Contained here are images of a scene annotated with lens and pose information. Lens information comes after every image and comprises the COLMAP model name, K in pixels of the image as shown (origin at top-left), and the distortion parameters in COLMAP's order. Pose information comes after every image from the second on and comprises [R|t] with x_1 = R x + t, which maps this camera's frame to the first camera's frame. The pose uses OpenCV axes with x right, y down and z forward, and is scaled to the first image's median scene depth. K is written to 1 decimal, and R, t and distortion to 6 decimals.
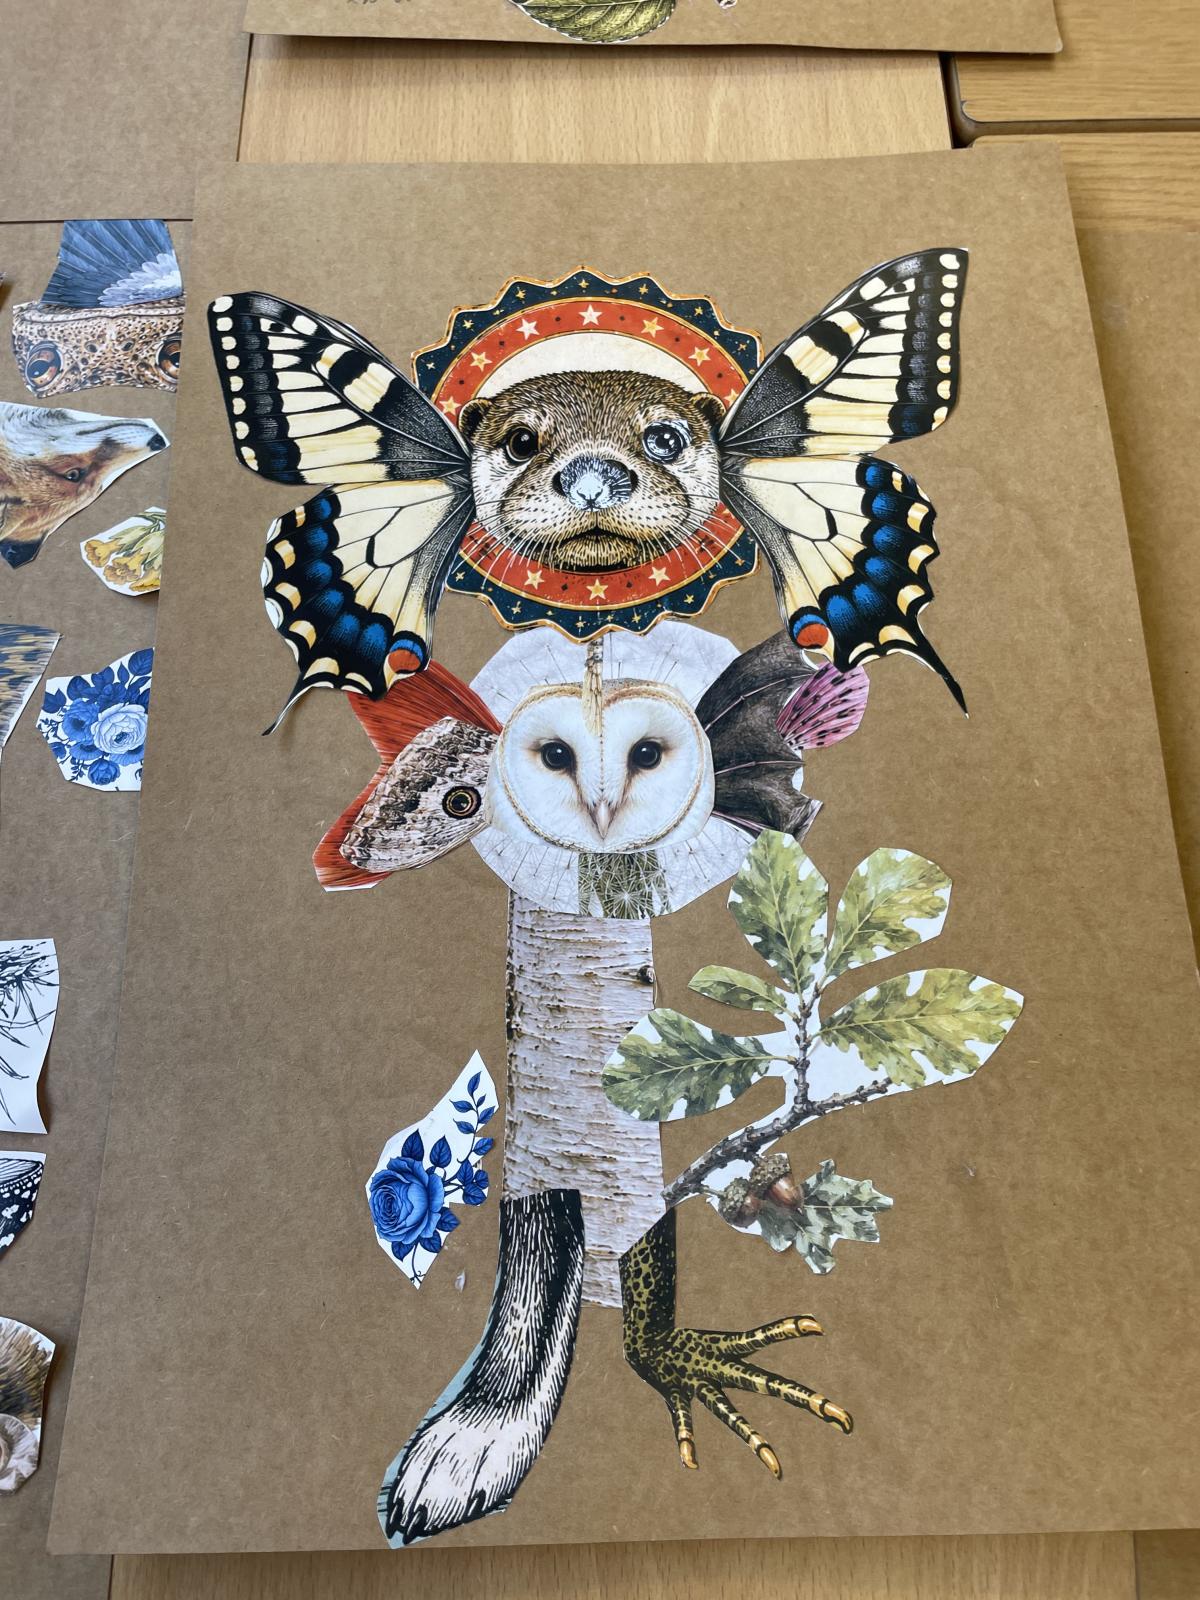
lens RADIAL K [[1214.5, 0, 600.0], [0, 1214.5, 800.0], [0, 0, 1]] dist [0.095346, -0.144551]
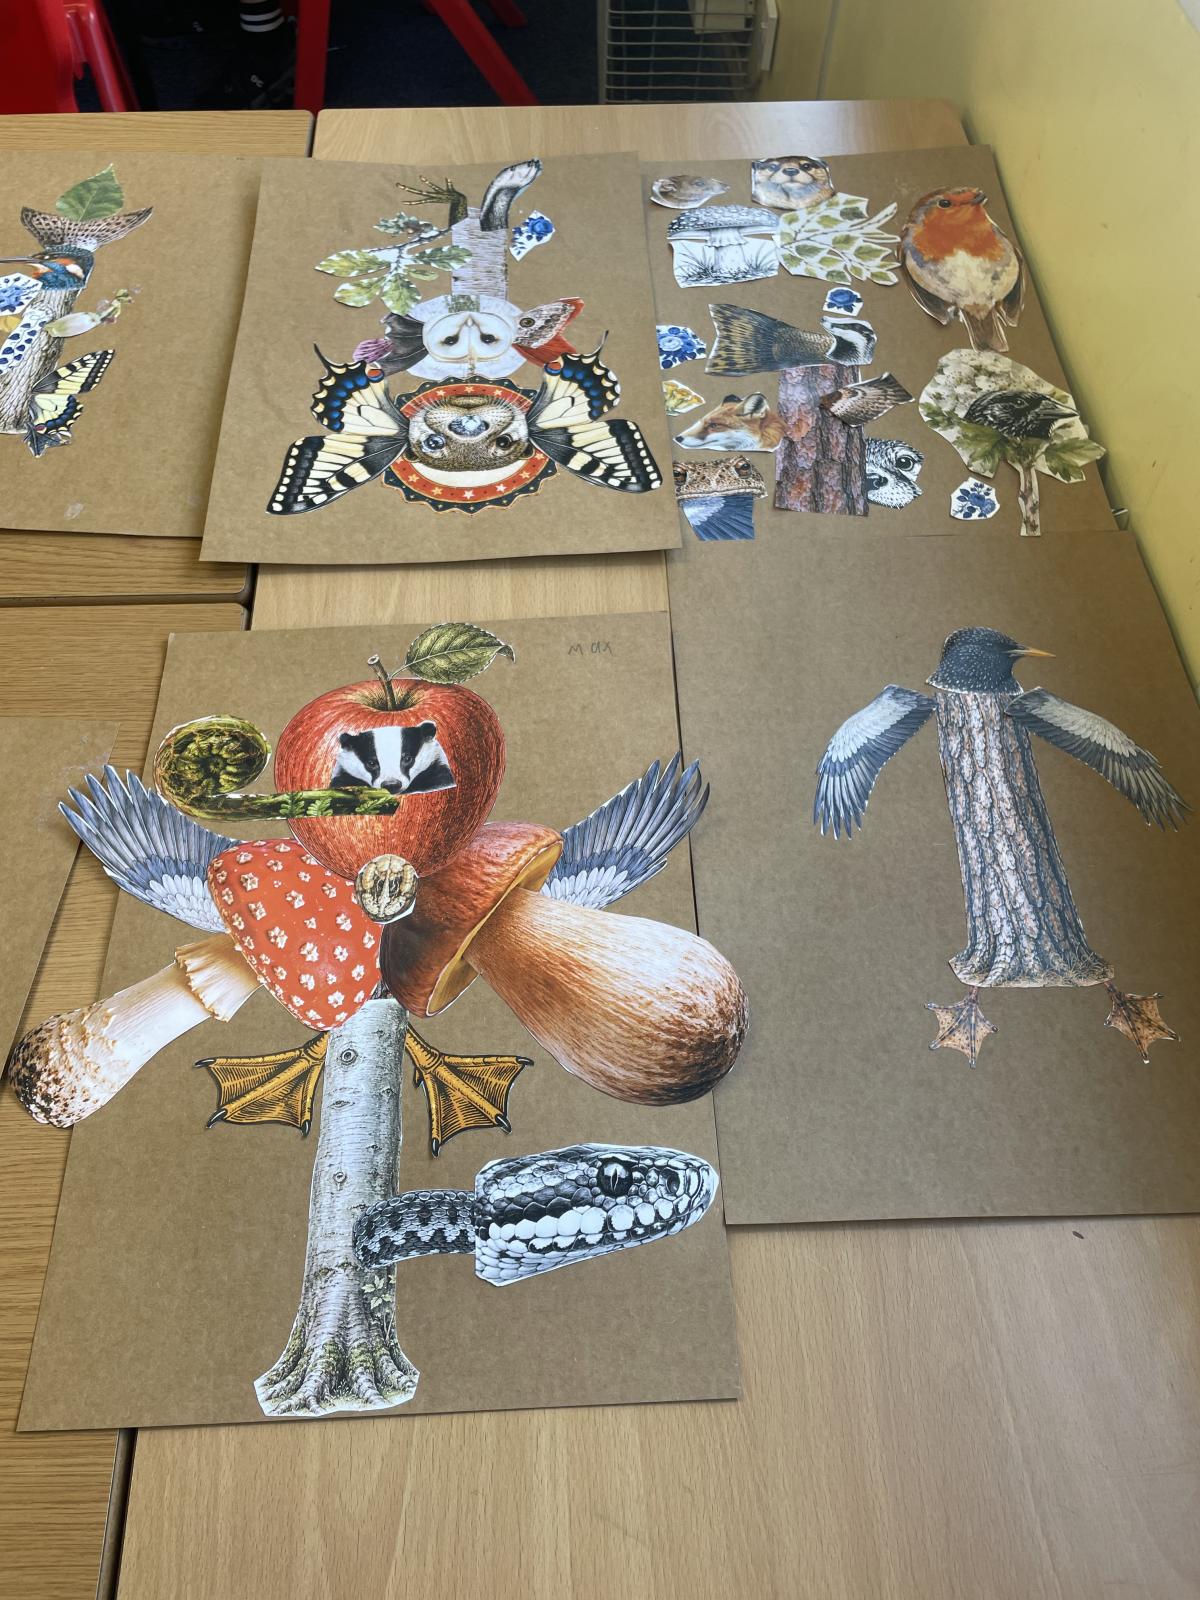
lens RADIAL K [[1214.5, 0, 600.0], [0, 1214.5, 800.0], [0, 0, 1]] dist [0.095346, -0.144551]
pose [[-0.999610, 0.023177, -0.015555, -0.183091], [-0.026697, -0.631255, 0.775116, -2.318415], [0.008146, 0.775229, 0.631628, 0.168908]]
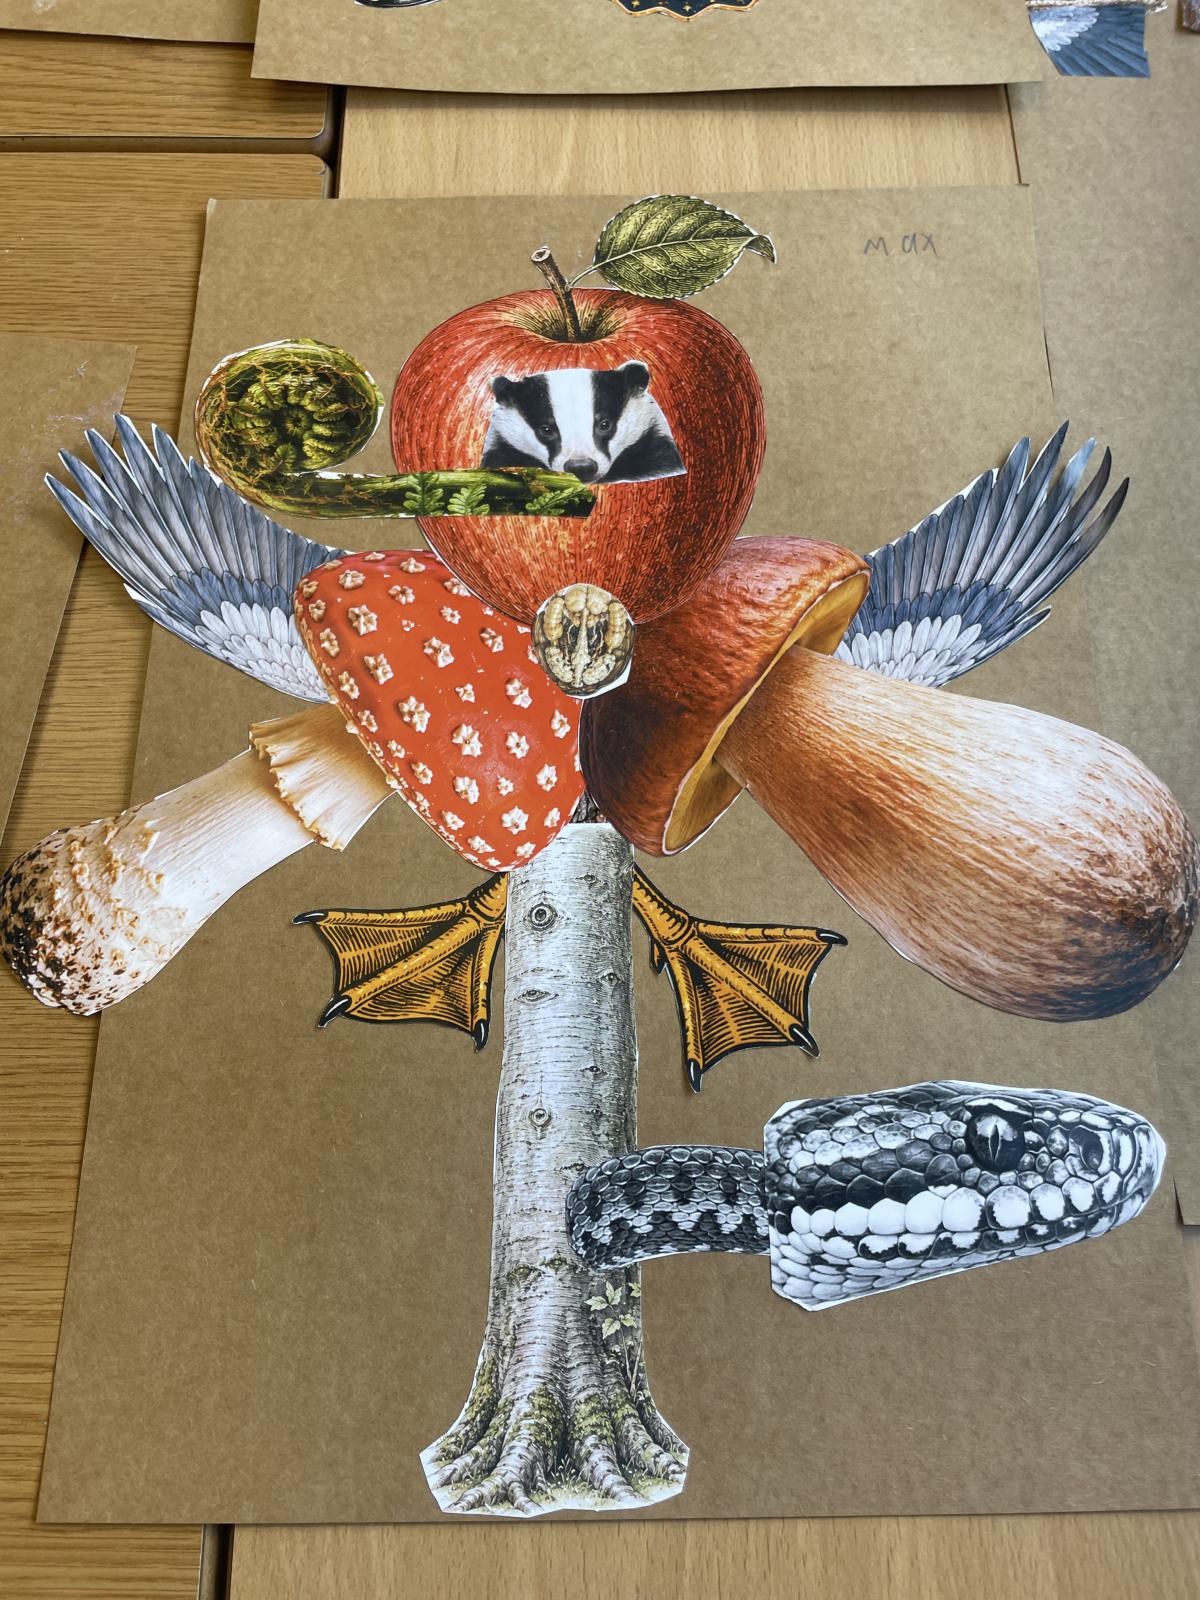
lens RADIAL K [[1214.5, 0, 600.0], [0, 1214.5, 800.0], [0, 0, 1]] dist [0.095346, -0.144551]
pose [[-0.999926, -0.010876, -0.005381, 0.074073], [0.005228, -0.786286, 0.617841, -1.836361], [-0.010951, 0.617767, 0.786285, 0.588808]]
